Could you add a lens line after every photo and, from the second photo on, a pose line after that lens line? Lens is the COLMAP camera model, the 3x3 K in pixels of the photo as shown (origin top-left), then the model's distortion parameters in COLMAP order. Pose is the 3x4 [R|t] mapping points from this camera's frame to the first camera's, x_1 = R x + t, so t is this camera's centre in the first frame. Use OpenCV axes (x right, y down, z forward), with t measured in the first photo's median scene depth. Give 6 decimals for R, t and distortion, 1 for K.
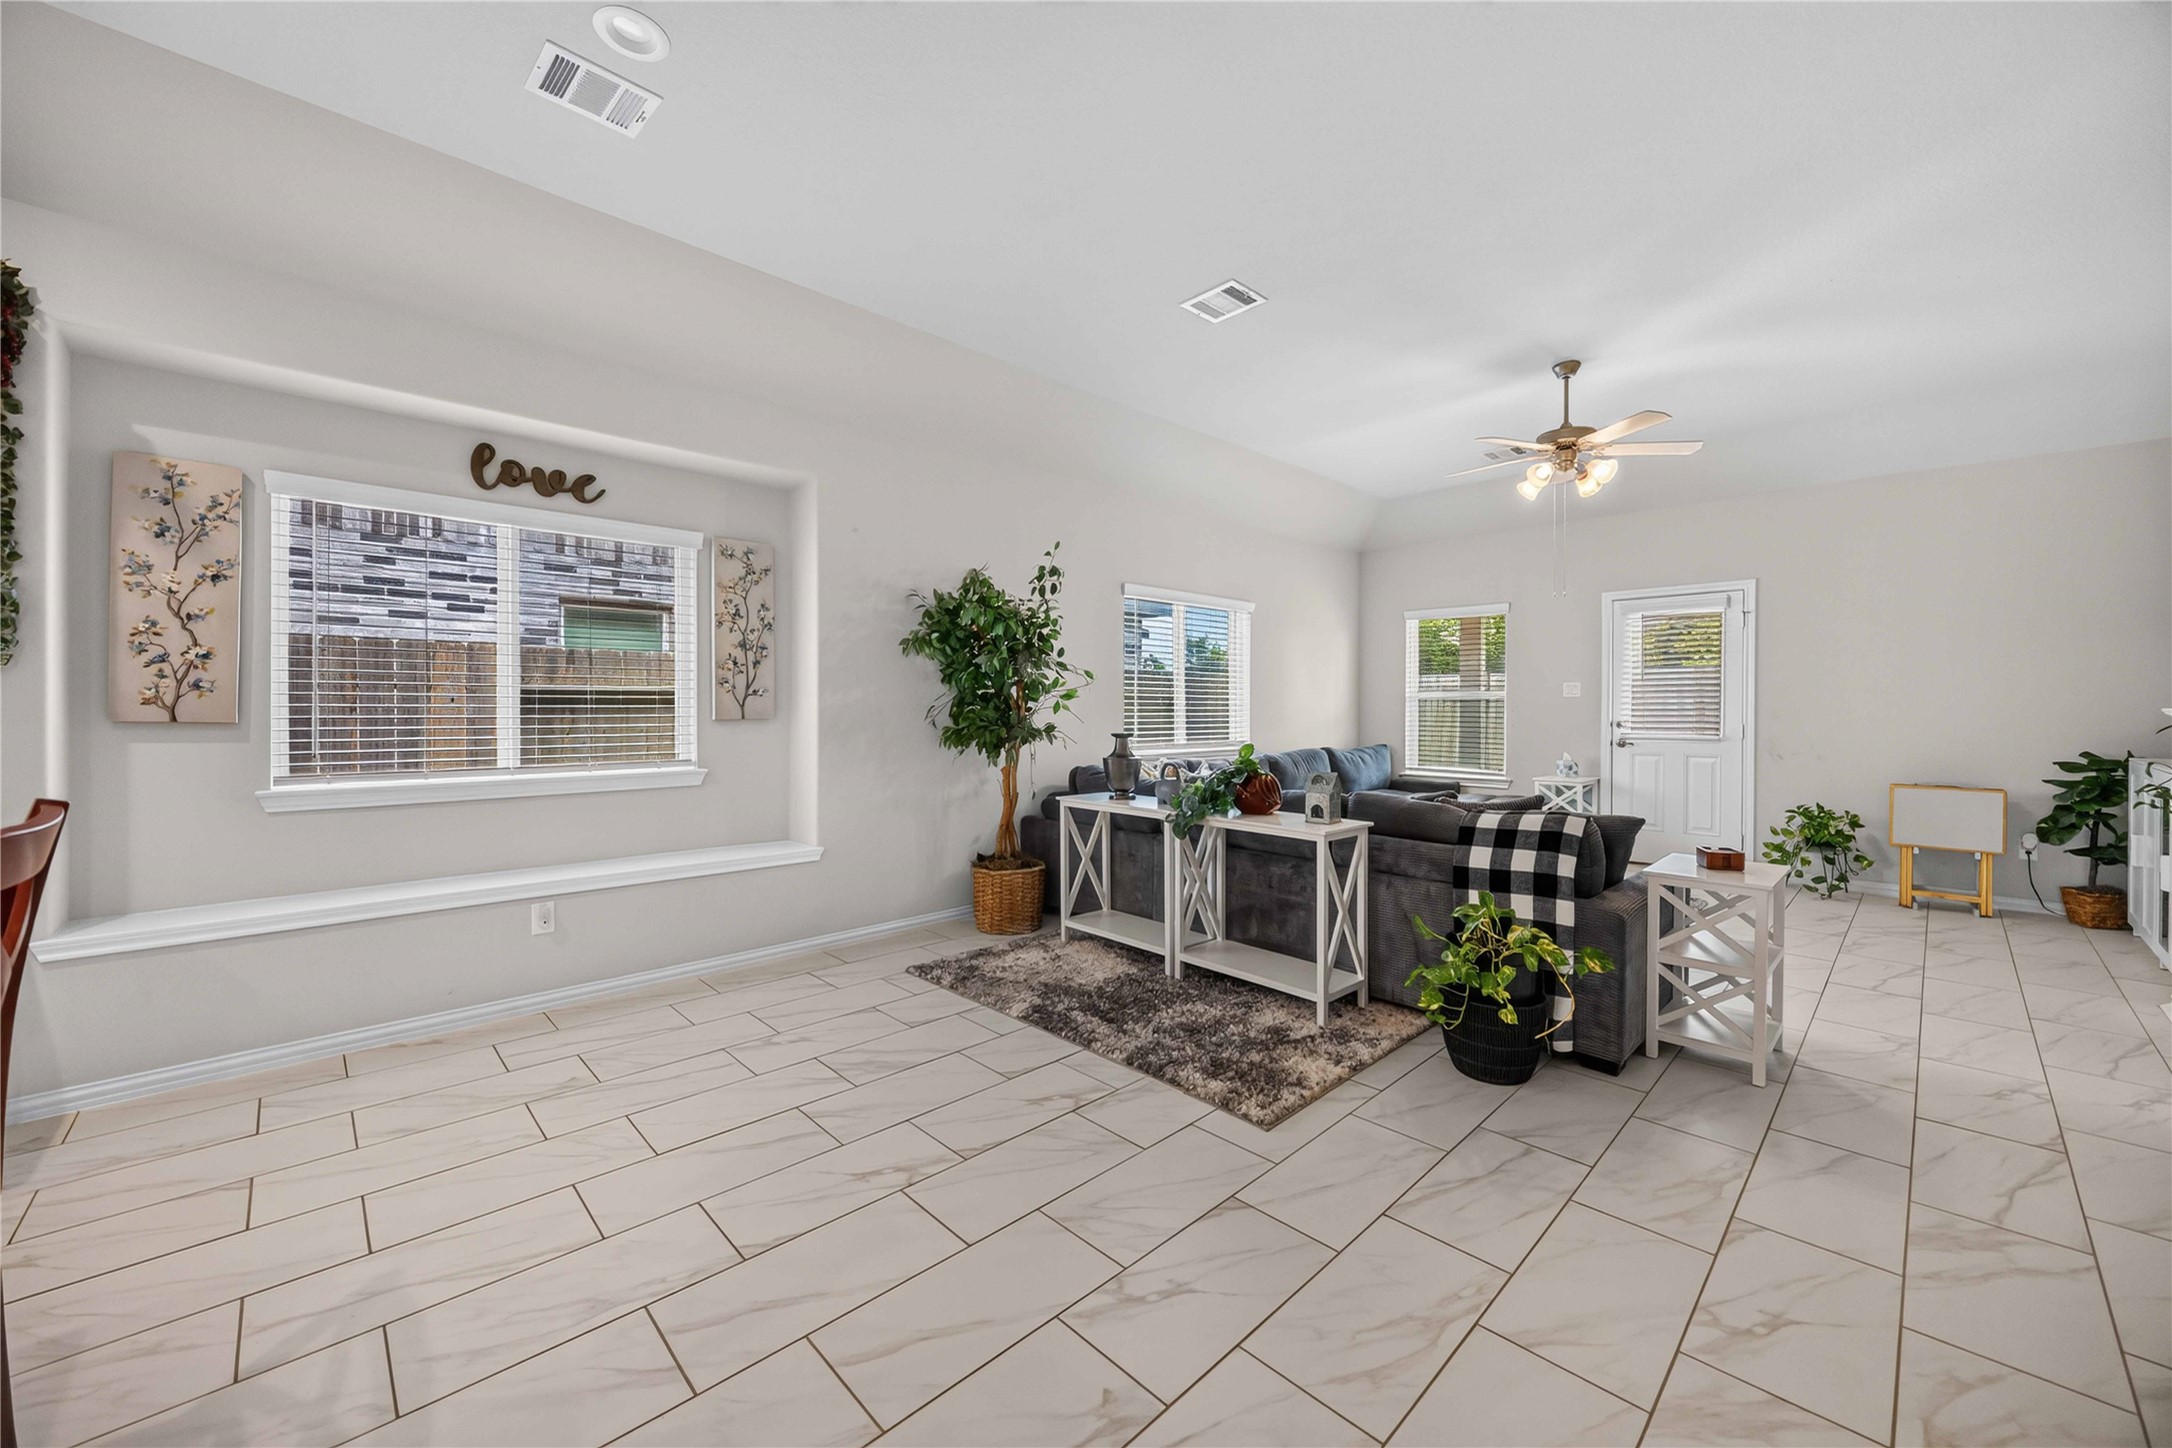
lens RADIAL K [[825.2, 0, 1088.6], [0, 825.2, 715.3], [0, 0, 1]] dist [-0.003044, -0.000182]
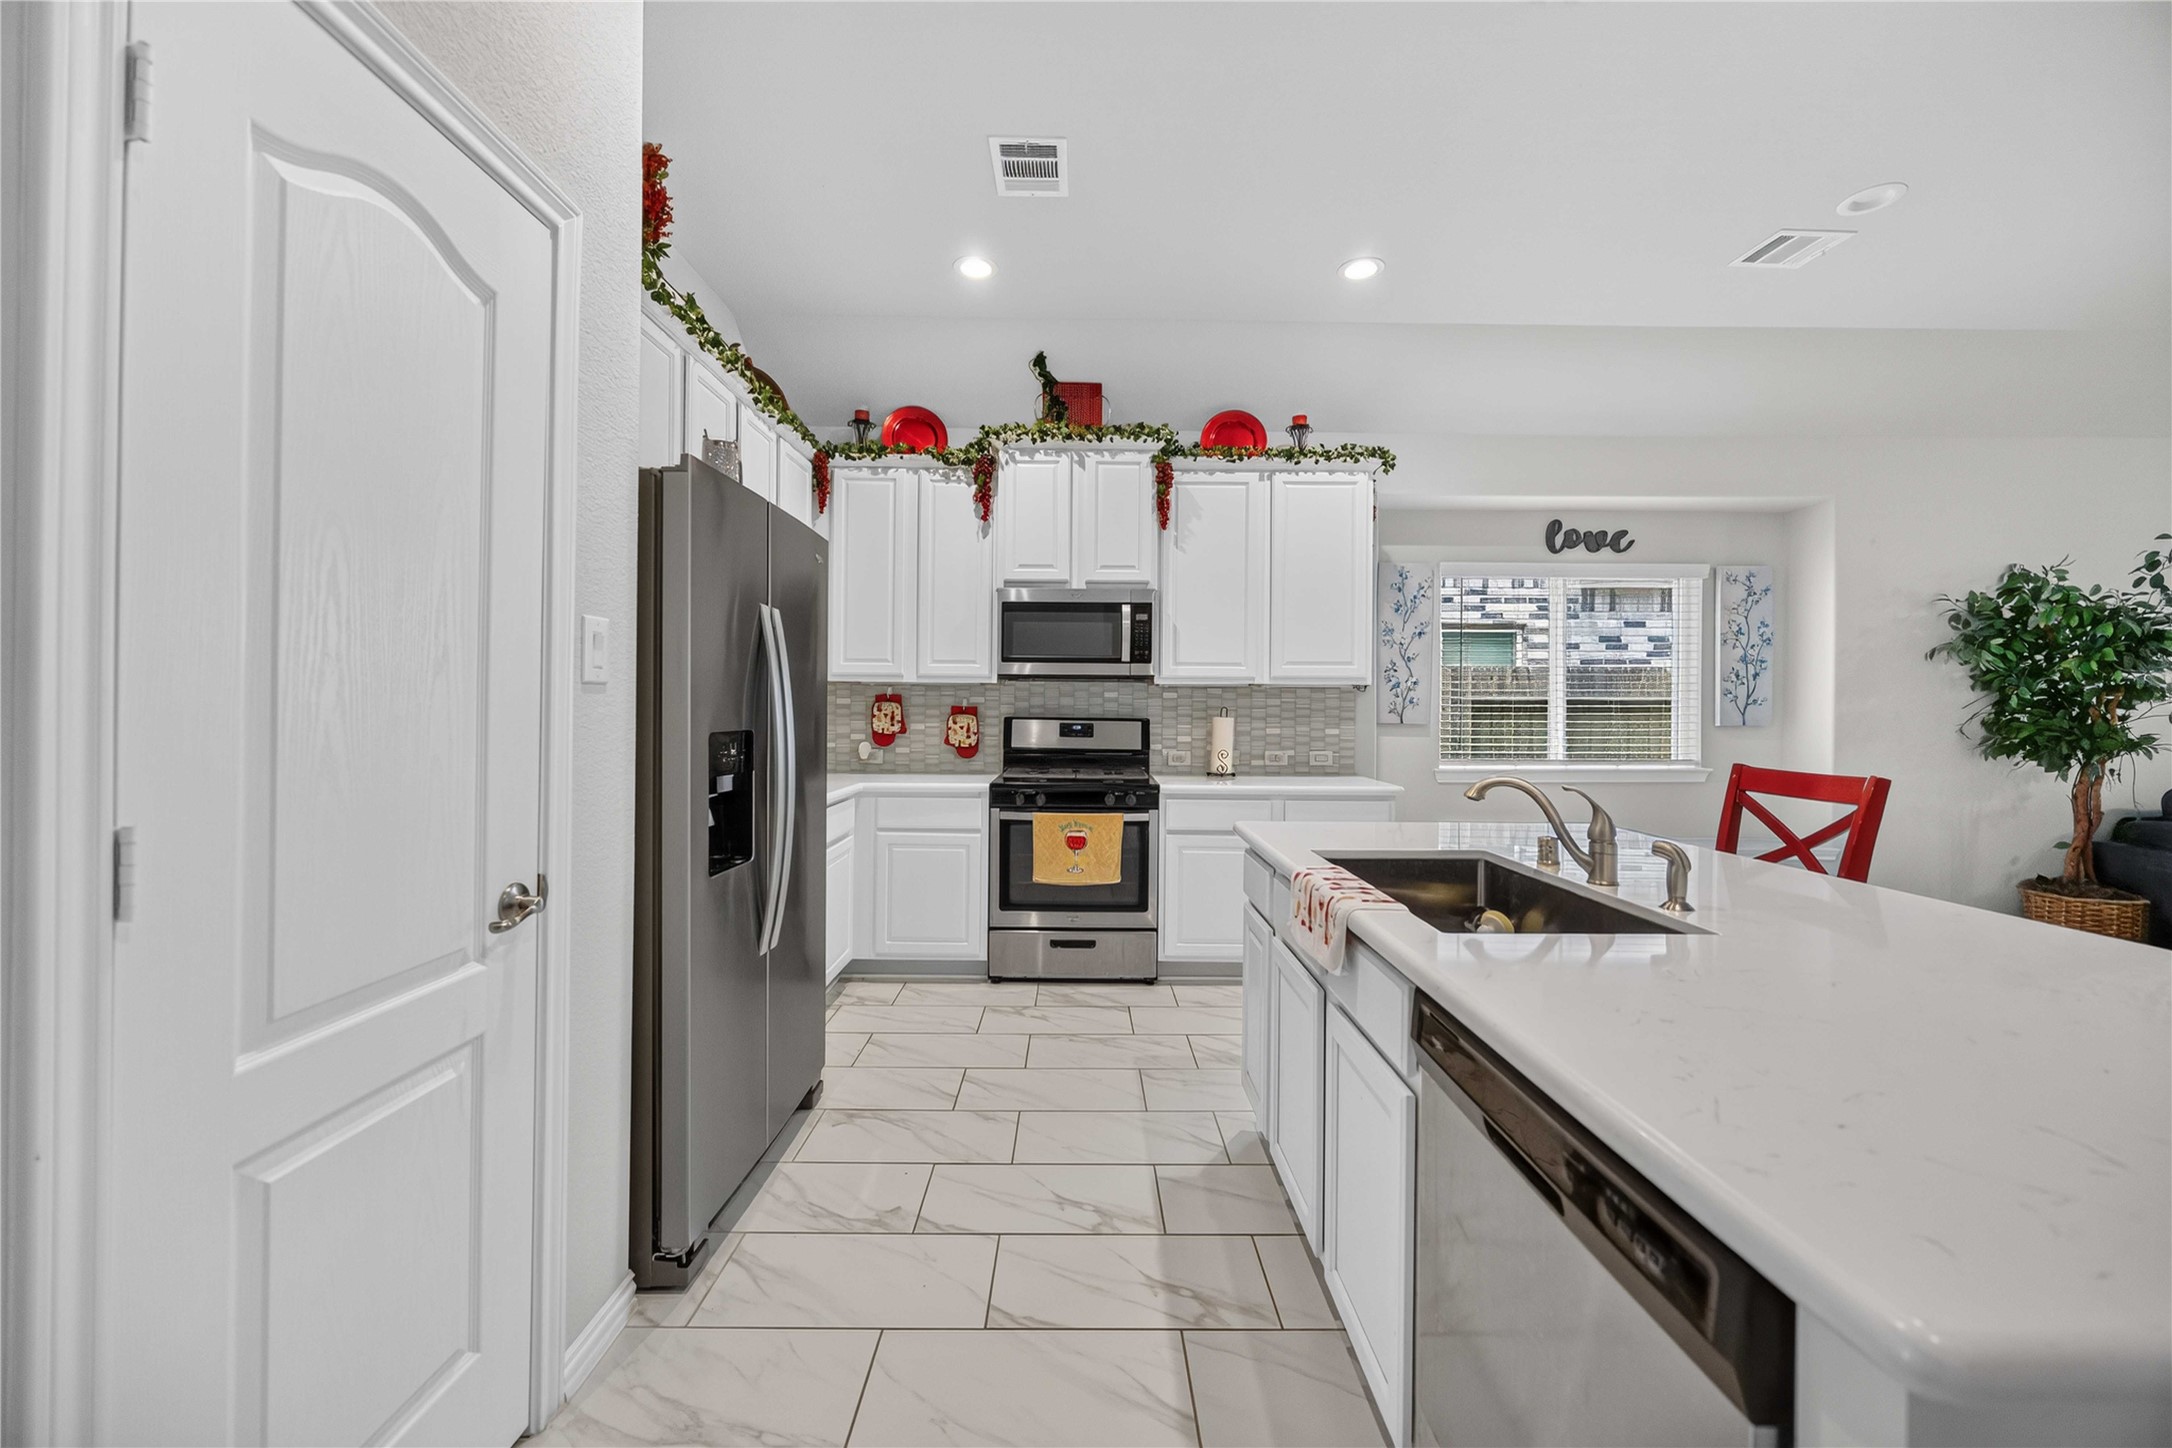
lens RADIAL K [[825.2, 0, 1084.7], [0, 825.2, 717.9], [0, 0, 1]] dist [-0.003044, -0.000182]
pose [[0.724915, 0.007726, -0.688795, -0.296062], [-0.008721, 0.999960, 0.002039, -0.000449], [0.688783, 0.004529, 0.724953, -0.422860]]
